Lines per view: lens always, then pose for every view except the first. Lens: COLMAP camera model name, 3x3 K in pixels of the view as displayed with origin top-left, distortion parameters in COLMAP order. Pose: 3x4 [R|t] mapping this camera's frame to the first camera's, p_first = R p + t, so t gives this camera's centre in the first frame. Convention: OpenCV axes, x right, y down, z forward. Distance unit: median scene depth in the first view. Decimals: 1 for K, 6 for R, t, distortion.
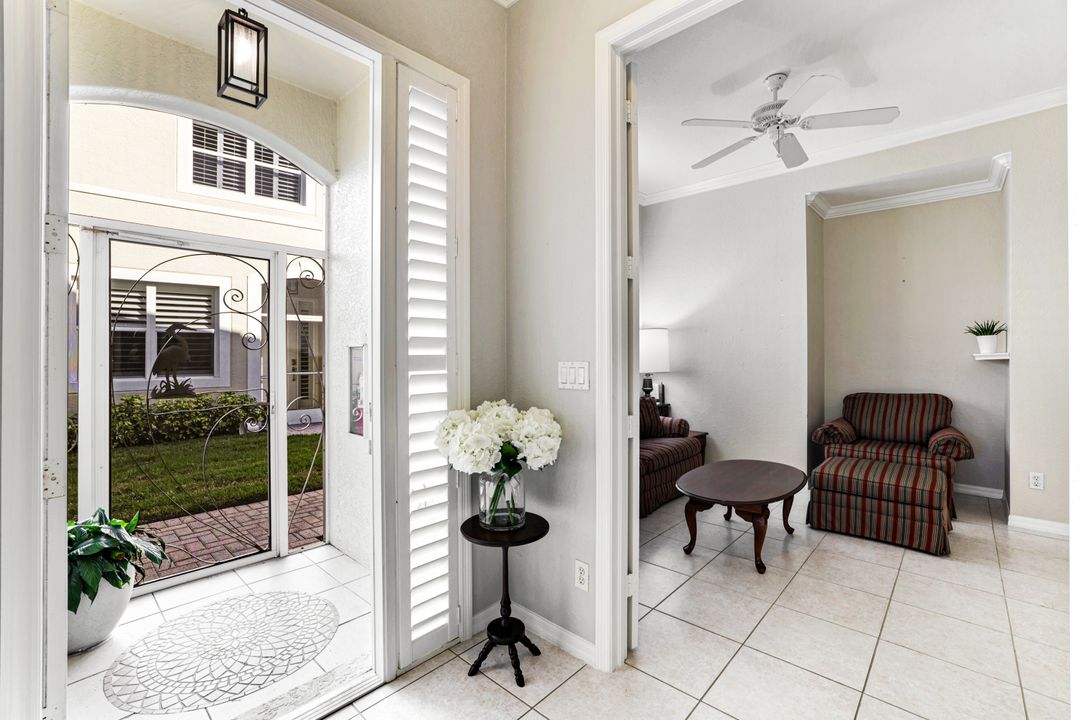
lens RADIAL K [[467.6, 0, 540.8], [0, 467.6, 349.1], [0, 0, 1]] dist [-0.038503, 0.012912]
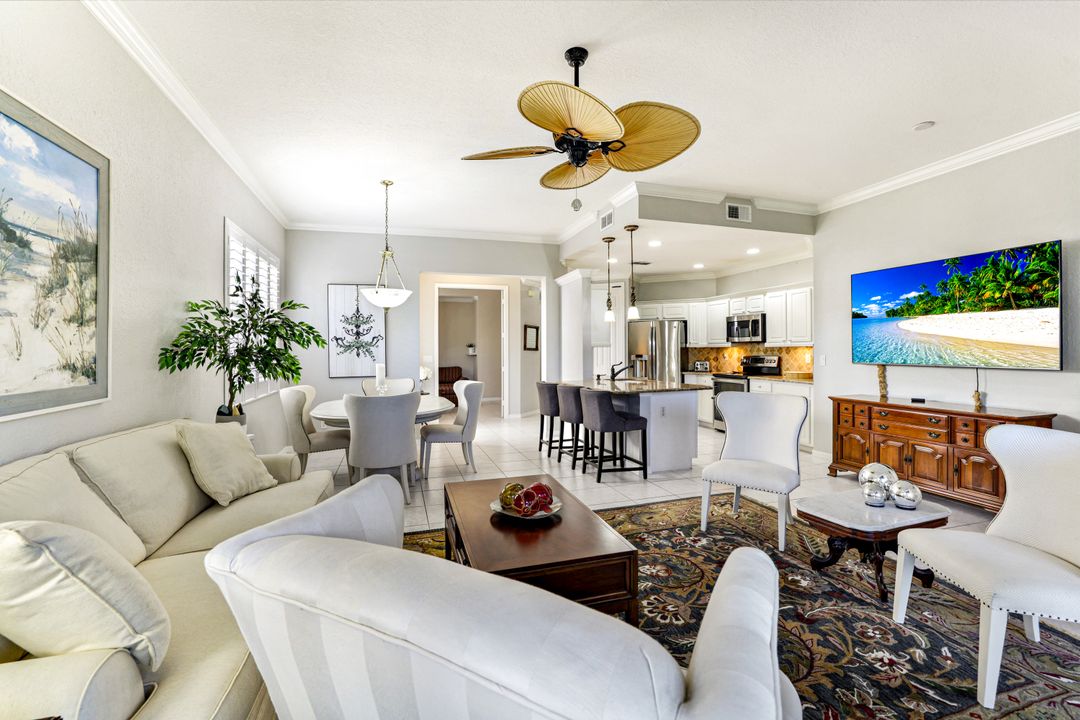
lens RADIAL K [[467.6, 0, 530.2], [0, 467.6, 351.1], [0, 0, 1]] dist [-0.038503, 0.012912]
pose [[0.524062, -0.003527, 0.851673, -2.884253], [0.002519, 0.999993, 0.002591, -0.023722], [-0.851676, 0.000787, 0.524068, -1.913451]]
